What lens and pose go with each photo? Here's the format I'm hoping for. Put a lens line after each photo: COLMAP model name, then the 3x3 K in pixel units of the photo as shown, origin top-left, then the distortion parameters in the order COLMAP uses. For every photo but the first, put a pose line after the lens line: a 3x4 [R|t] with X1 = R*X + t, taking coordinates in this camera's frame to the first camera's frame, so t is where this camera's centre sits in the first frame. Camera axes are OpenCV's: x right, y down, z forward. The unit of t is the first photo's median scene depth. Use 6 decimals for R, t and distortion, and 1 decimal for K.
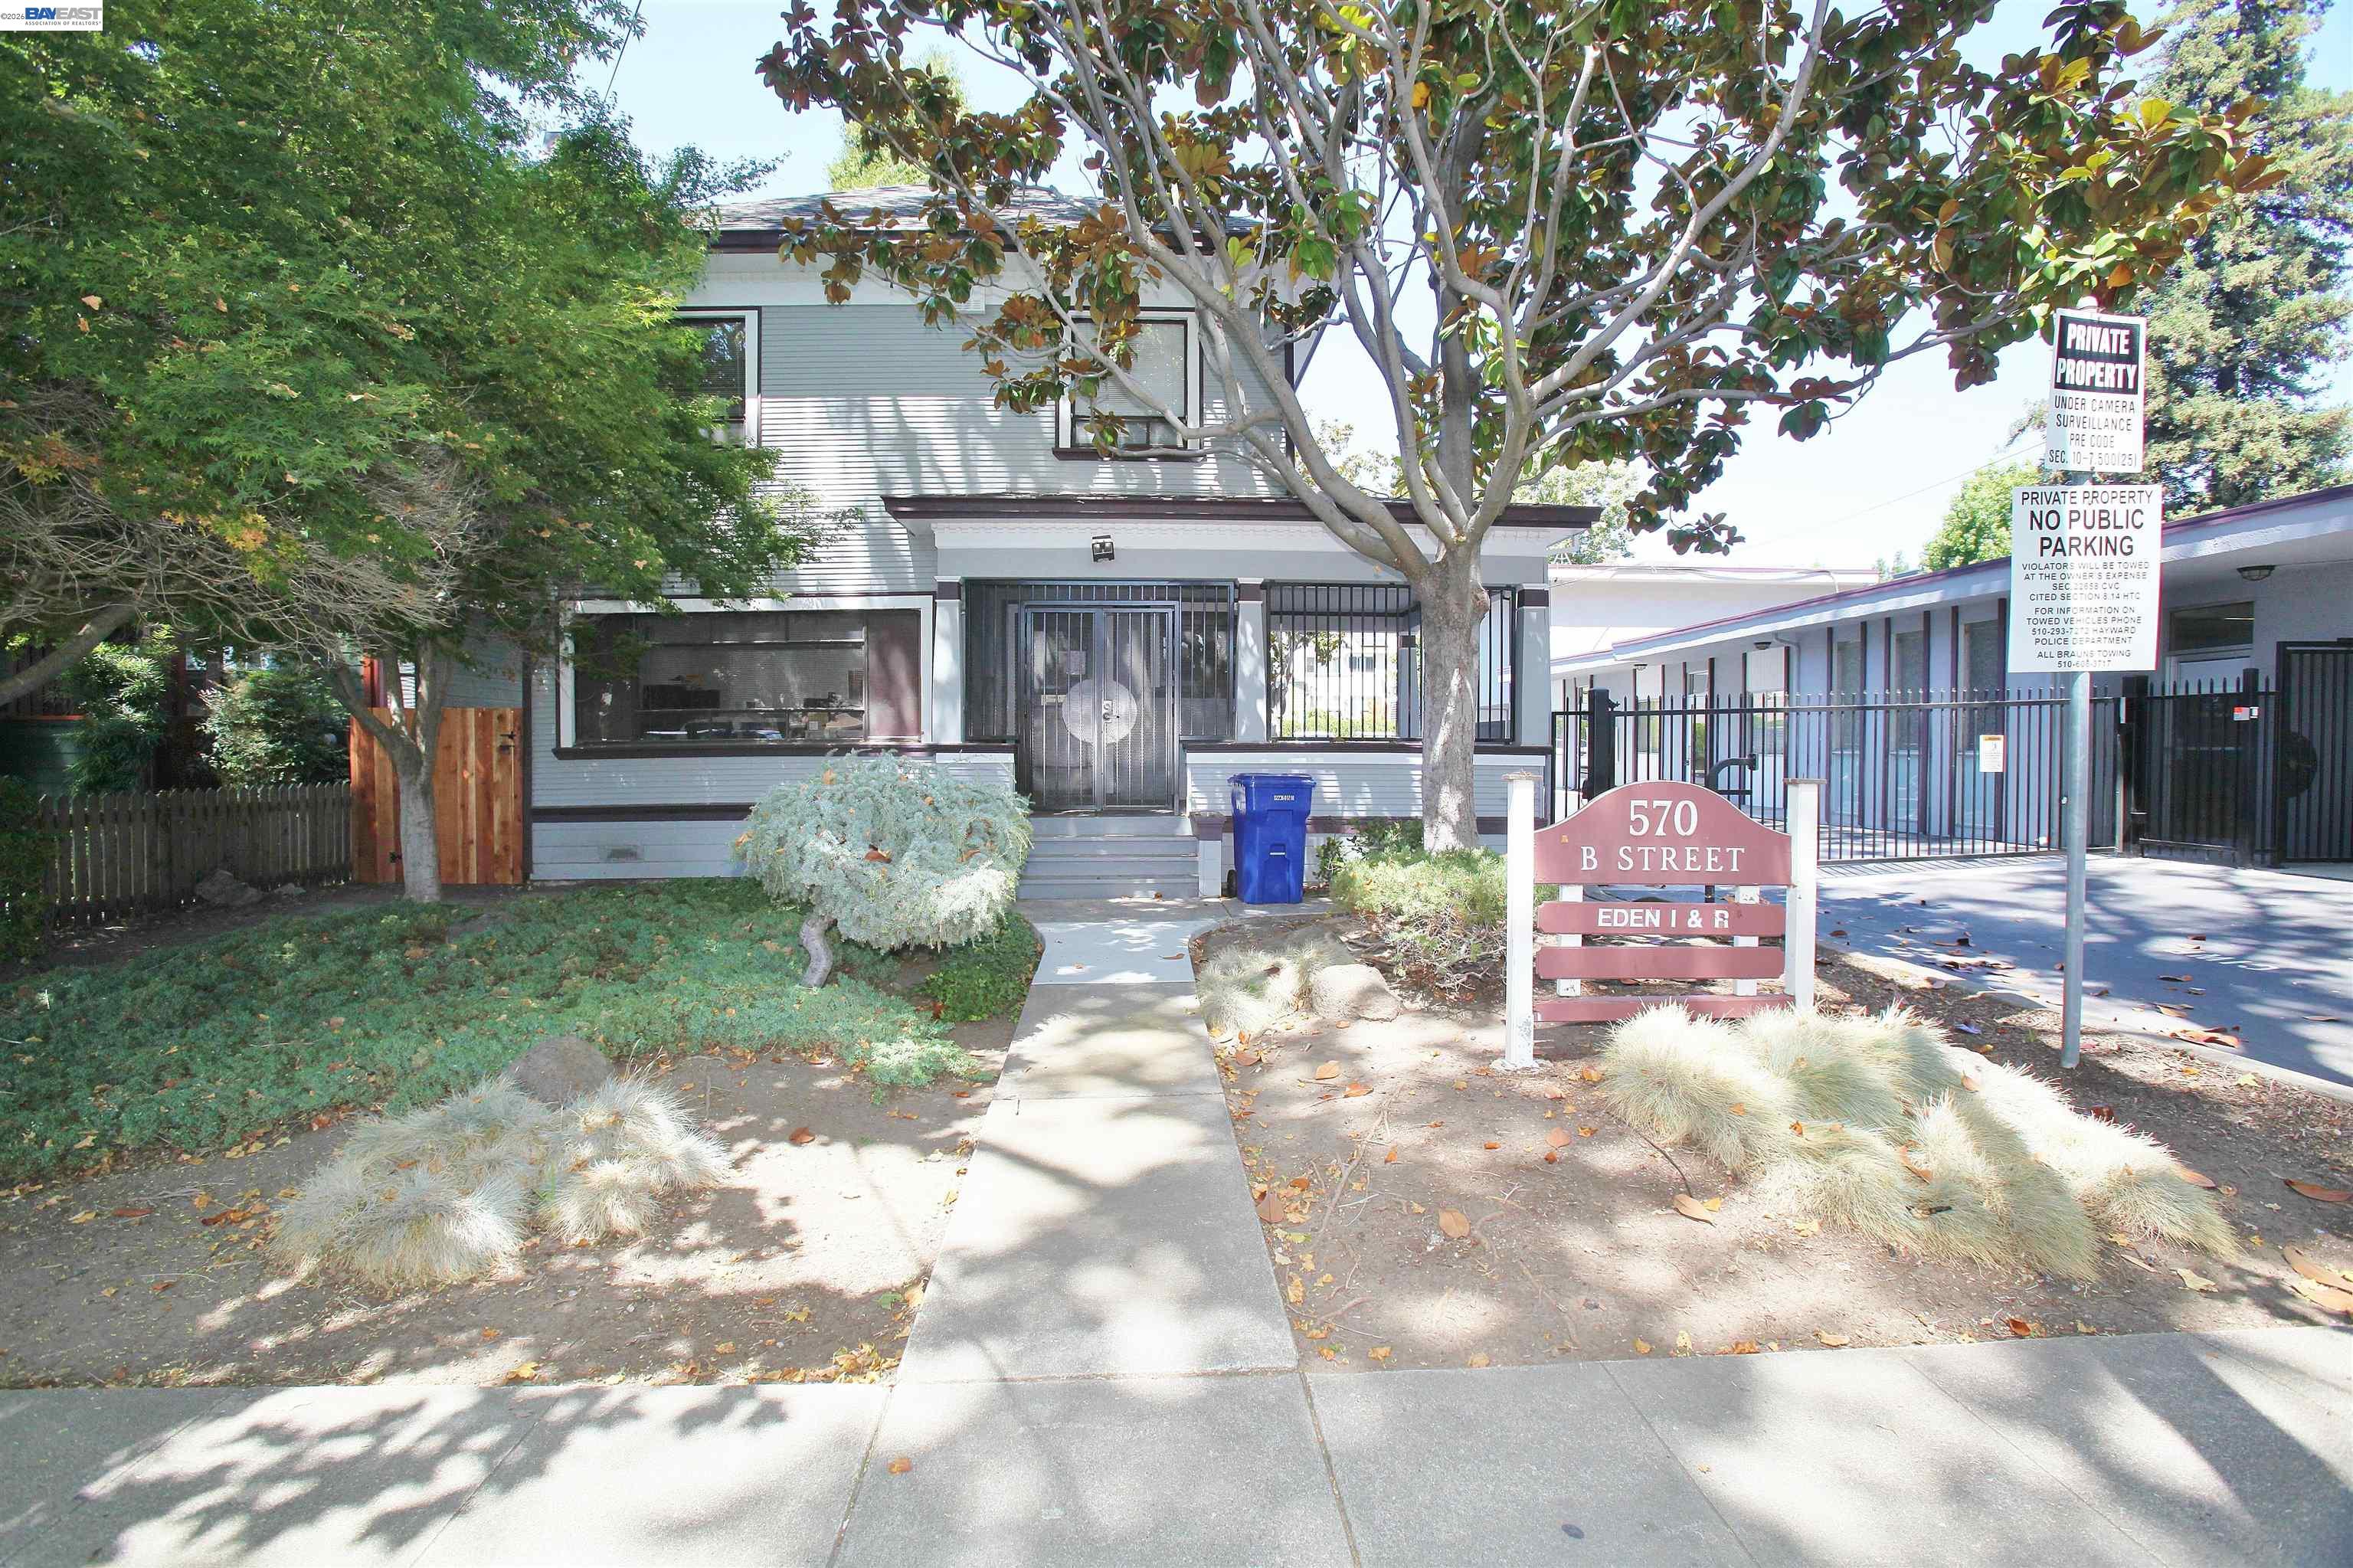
lens RADIAL K [[1051.3, 0, 1176.5], [0, 1051.3, 784.0], [0, 0, 1]] dist [-0.072568, 0.024922]
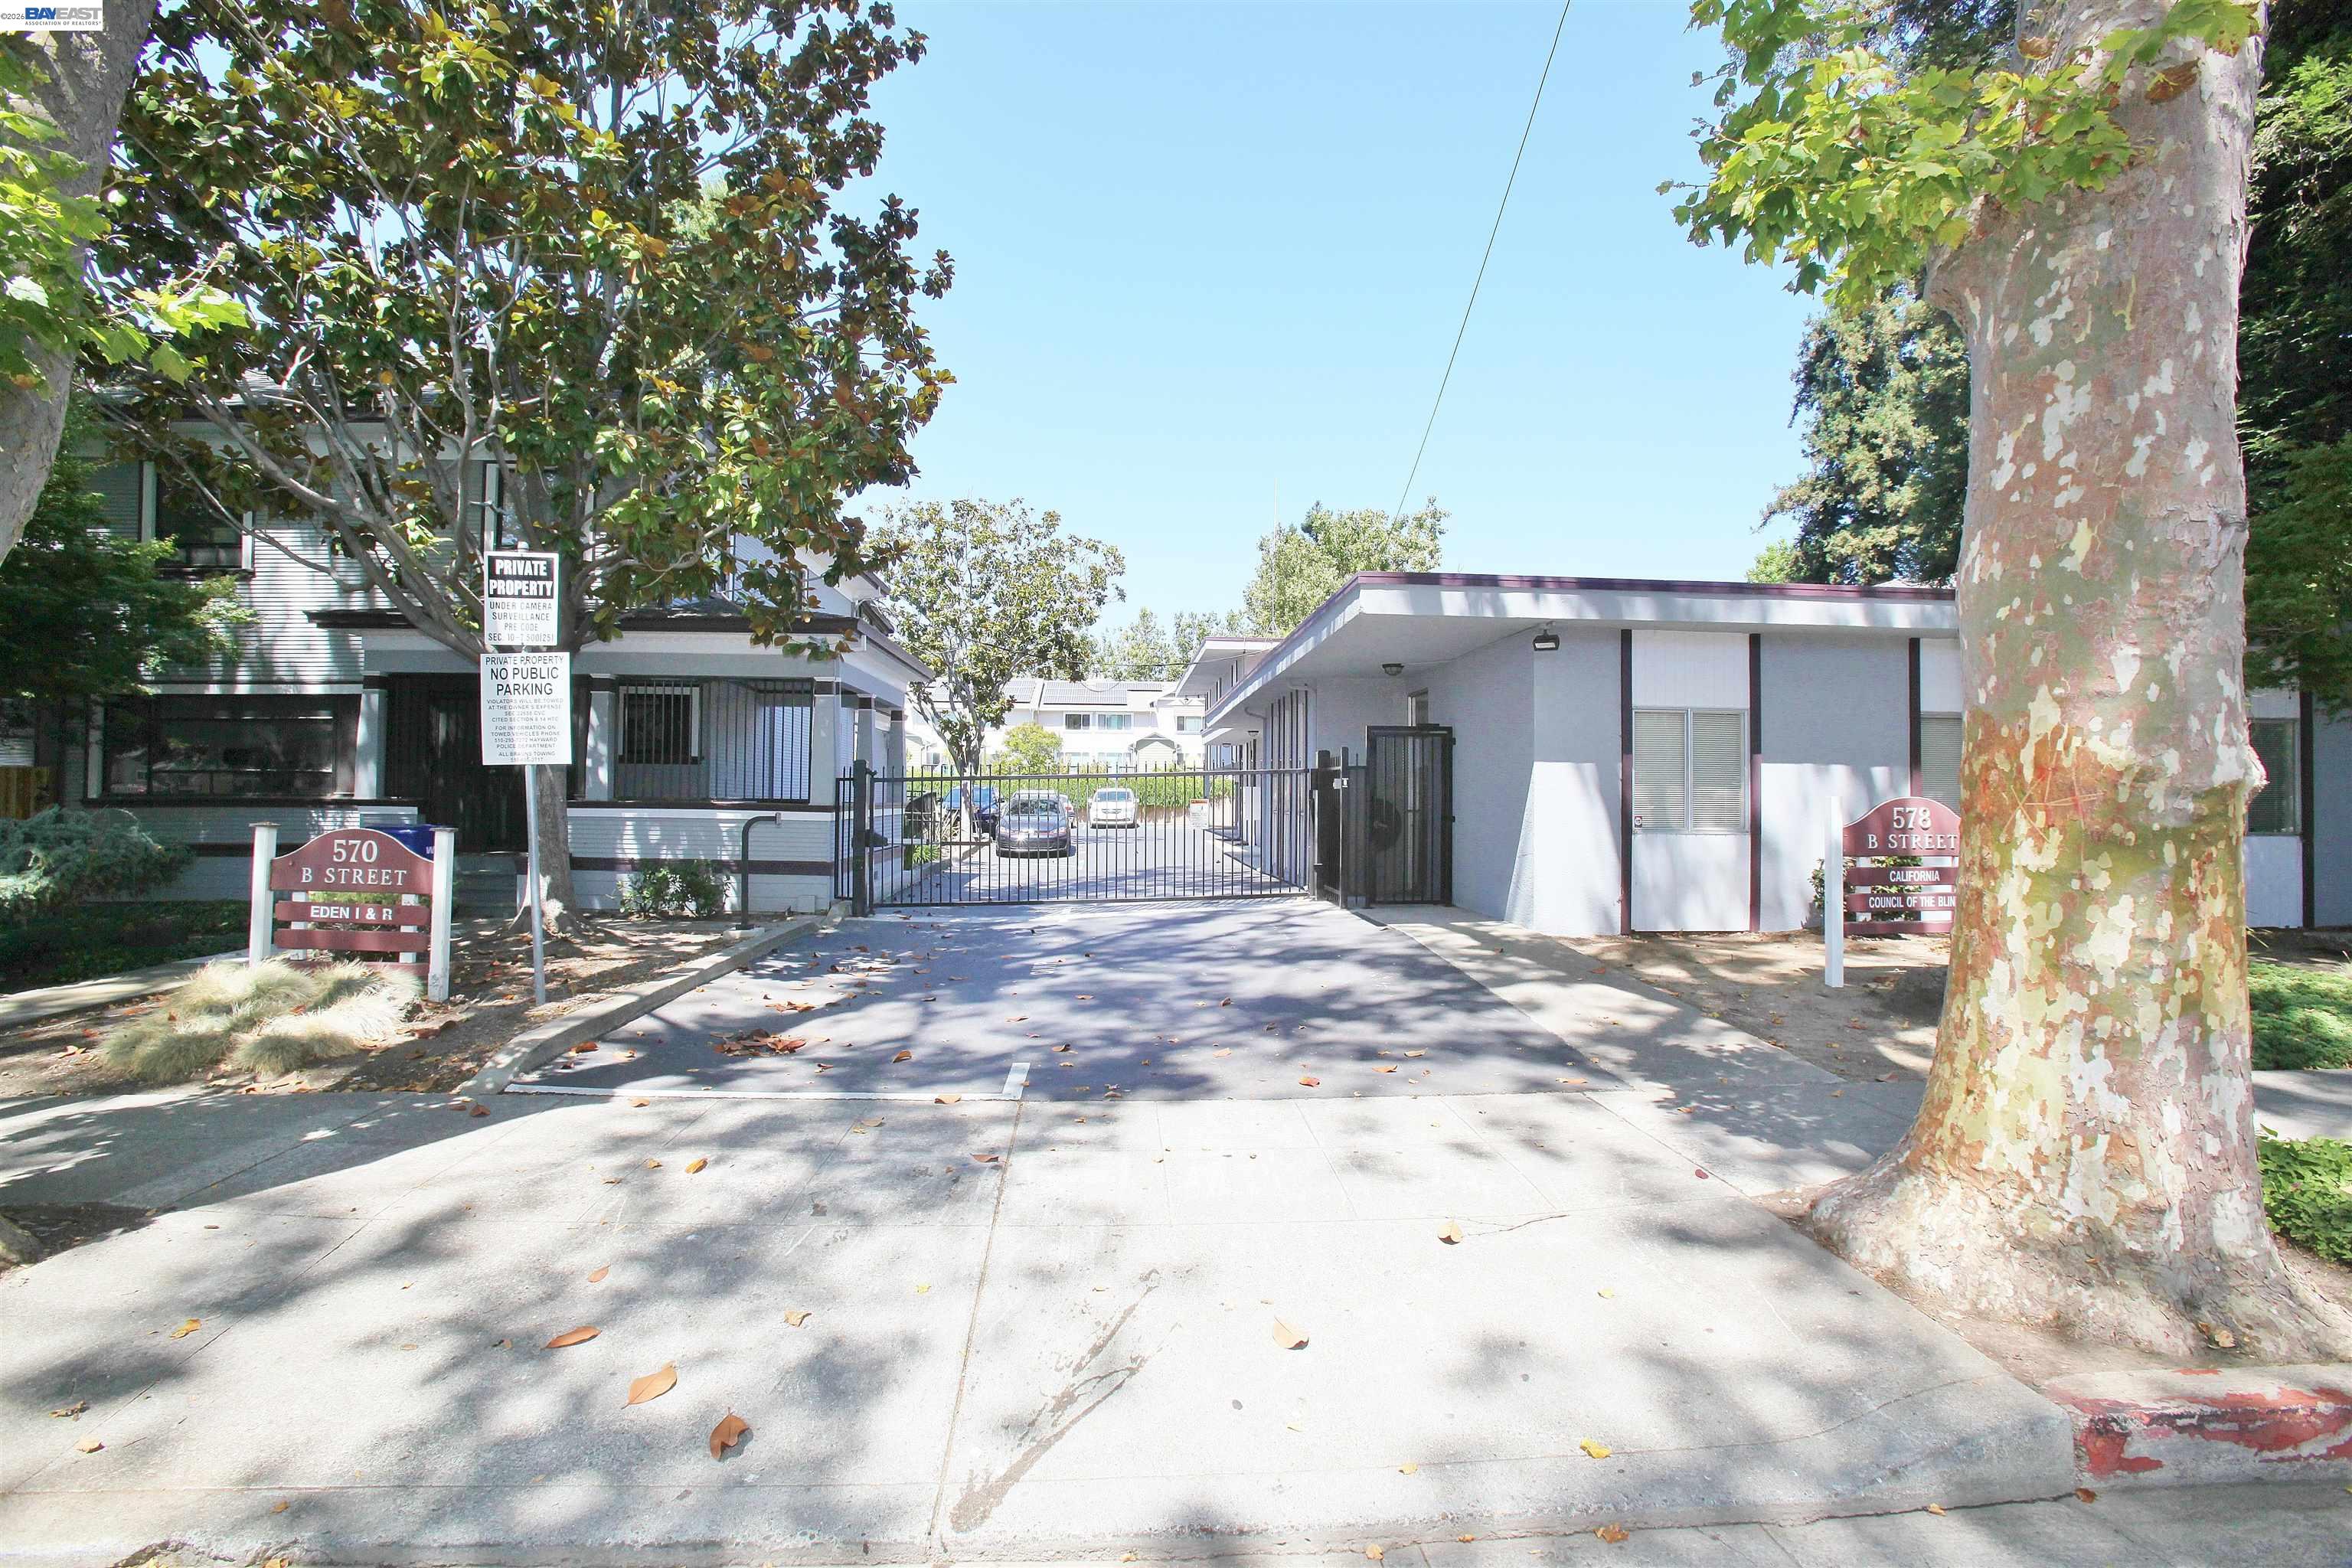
lens RADIAL K [[1050.8, 0, 1176.0], [0, 1050.8, 784.0], [0, 0, 1]] dist [-0.072568, 0.024922]
pose [[0.999812, 0.009319, 0.017012, 1.739101], [-0.008432, 0.998639, -0.051463, -0.001832], [-0.017469, 0.051310, 0.998530, -0.624189]]
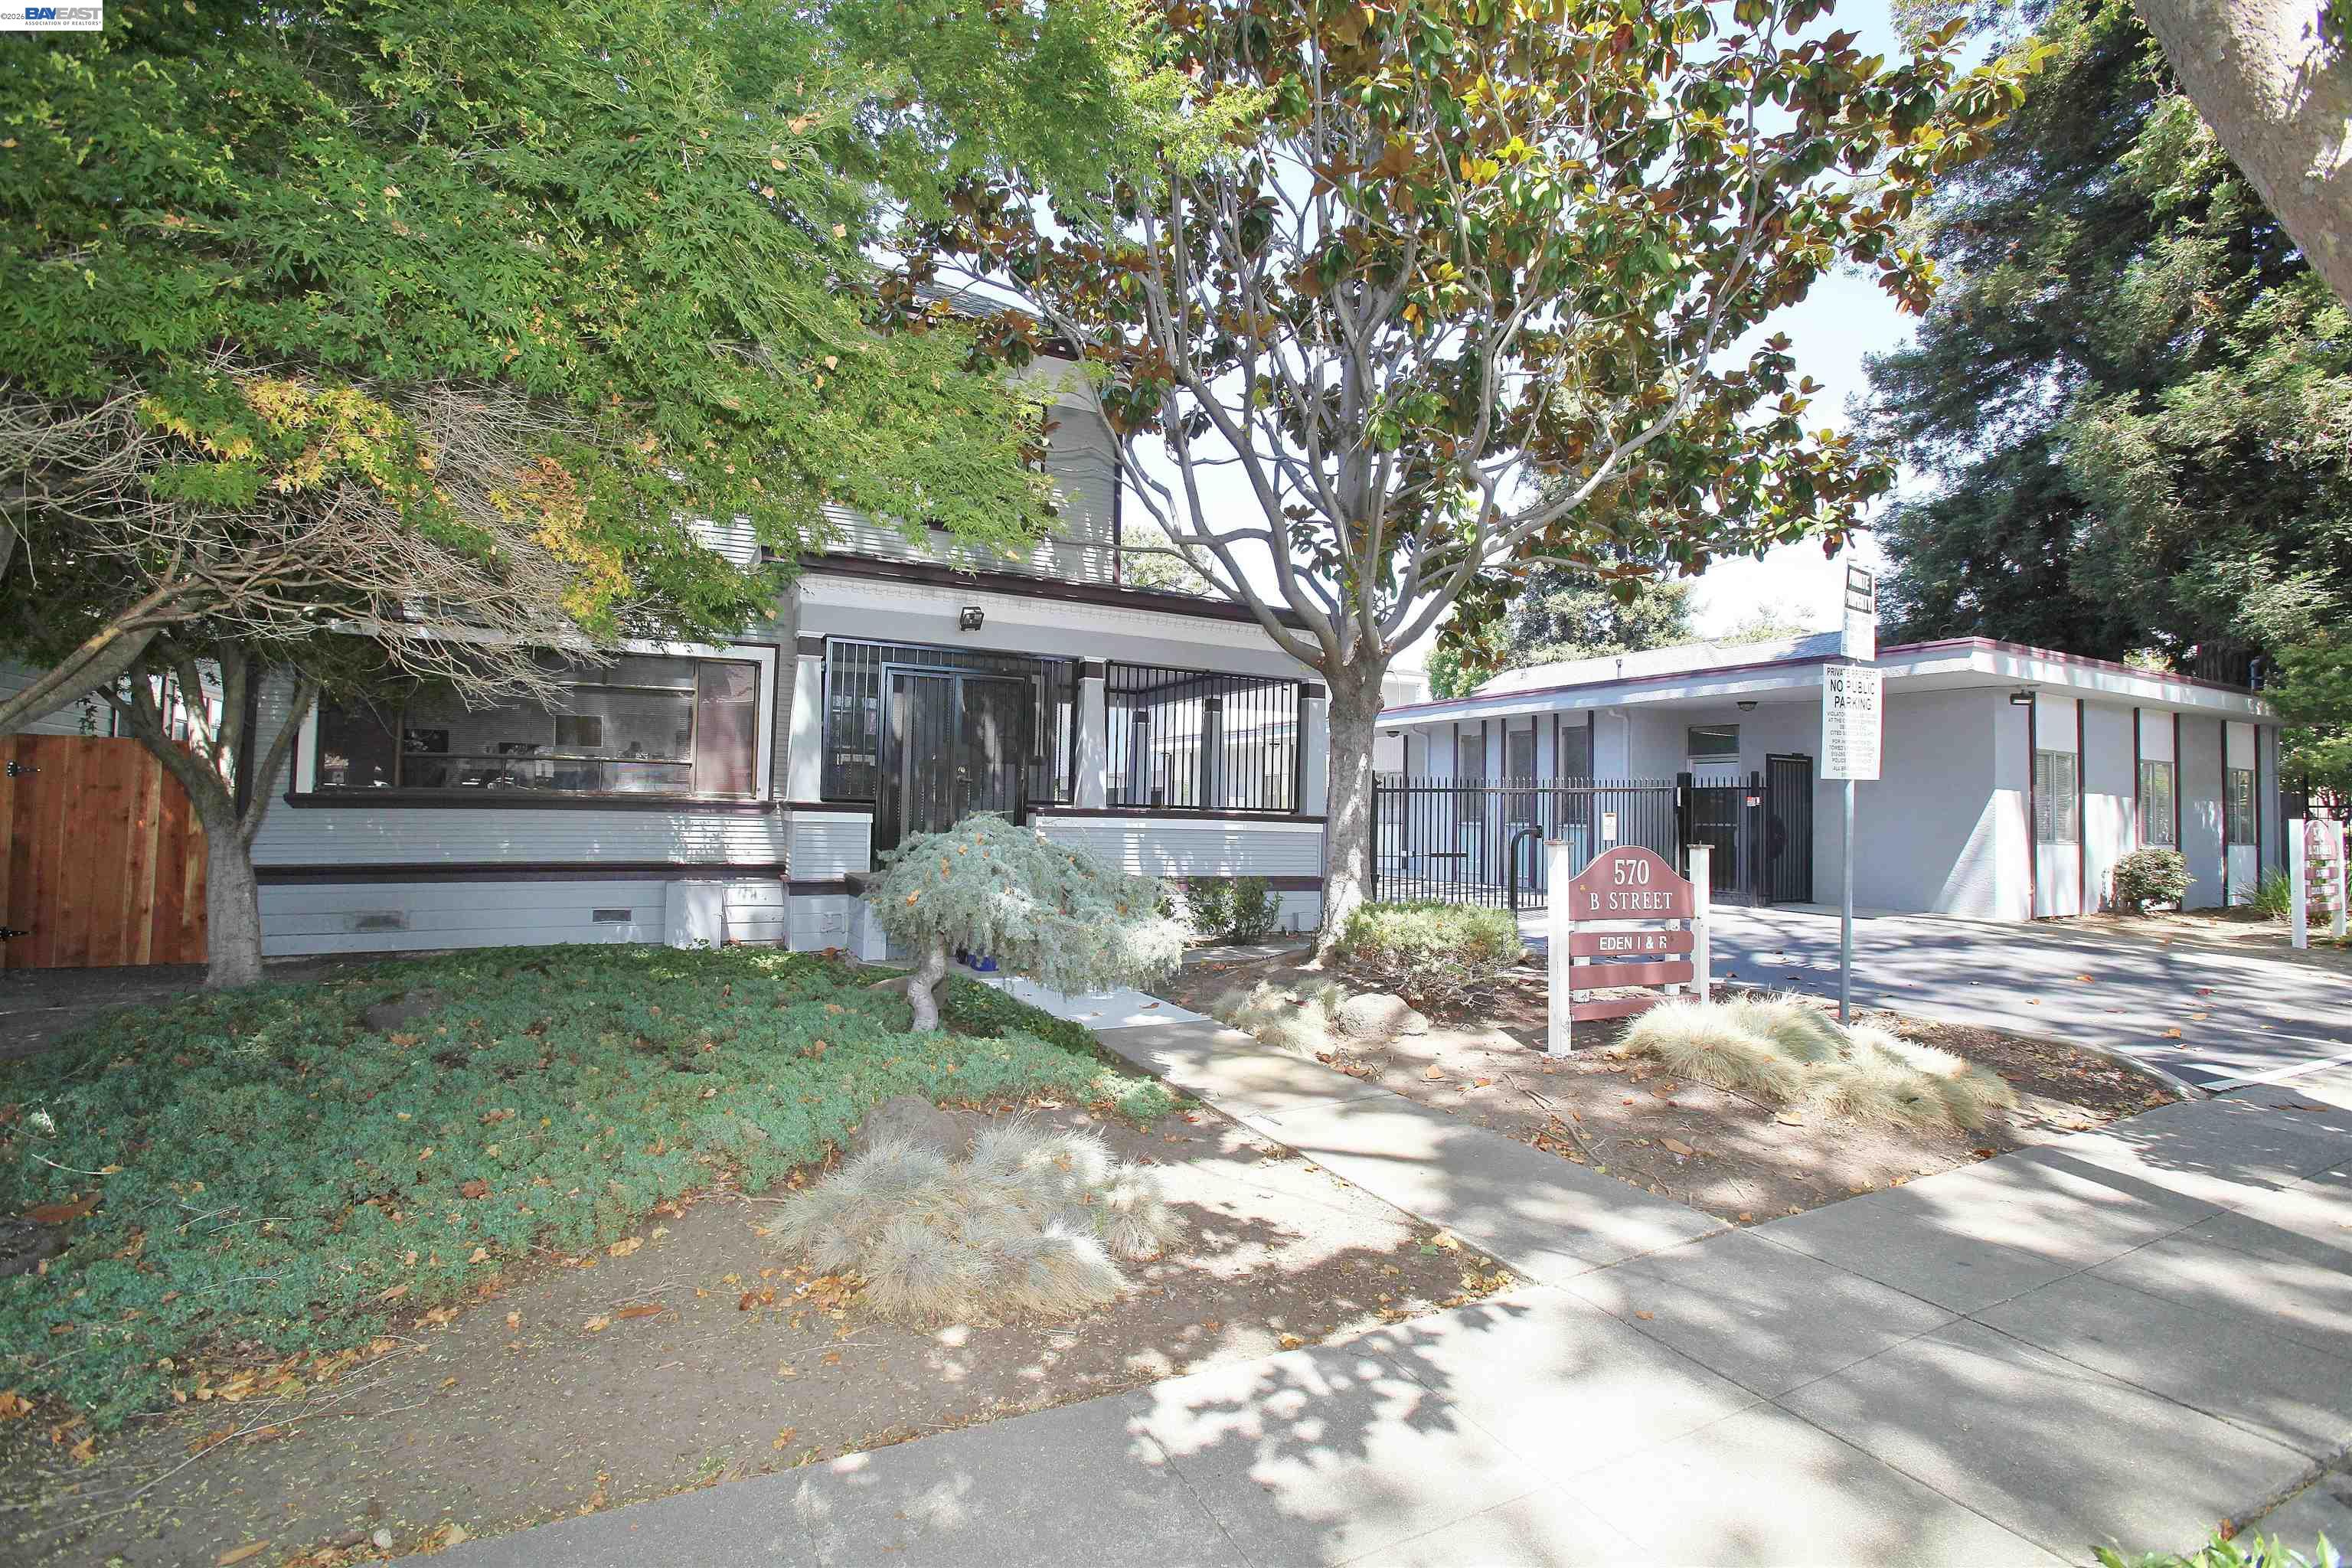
lens RADIAL K [[1050.8, 0, 1176.0], [0, 1050.8, 784.0], [0, 0, 1]] dist [-0.072568, 0.024922]
pose [[0.909209, 0.031953, 0.415112, -0.701261], [-0.007162, 0.998103, -0.061141, 0.003759], [-0.416279, 0.052617, 0.907713, -0.043989]]
